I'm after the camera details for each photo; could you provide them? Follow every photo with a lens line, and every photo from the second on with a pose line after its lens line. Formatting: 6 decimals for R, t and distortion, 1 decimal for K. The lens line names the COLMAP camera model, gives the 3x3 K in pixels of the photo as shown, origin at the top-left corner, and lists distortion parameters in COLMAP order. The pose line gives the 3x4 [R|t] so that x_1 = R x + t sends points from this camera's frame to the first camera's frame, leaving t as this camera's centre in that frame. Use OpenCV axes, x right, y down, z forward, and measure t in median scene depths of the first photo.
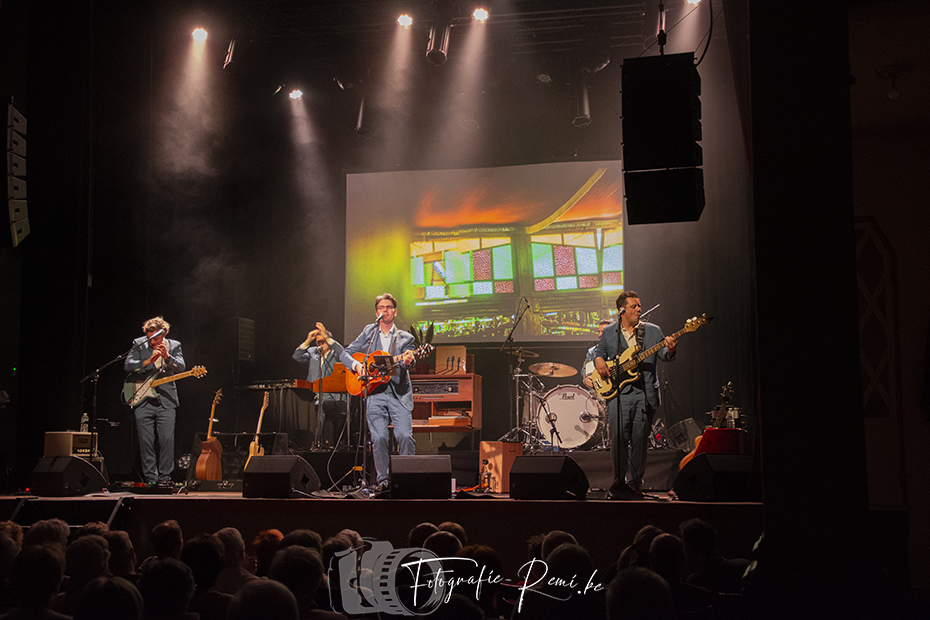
lens RADIAL K [[1276.3, 0, 465.0], [0, 1276.3, 310.0], [0, 0, 1]] dist [-0.002859, 0.004123]
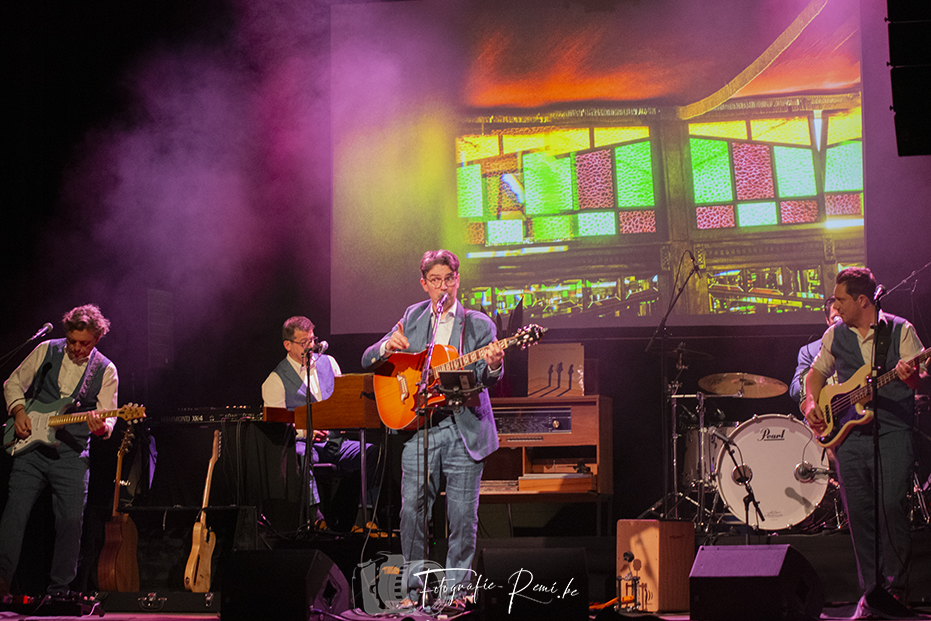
lens RADIAL K [[2766.8, 0, 465.5], [0, 2766.8, 310.5], [0, 0, 1]] dist [-0.371339, 0.424397]
pose [[0.999932, -0.007533, -0.008946, -0.030451], [0.007814, 0.999463, 0.031816, -0.018436], [0.008701, -0.031884, 0.999454, -0.133793]]
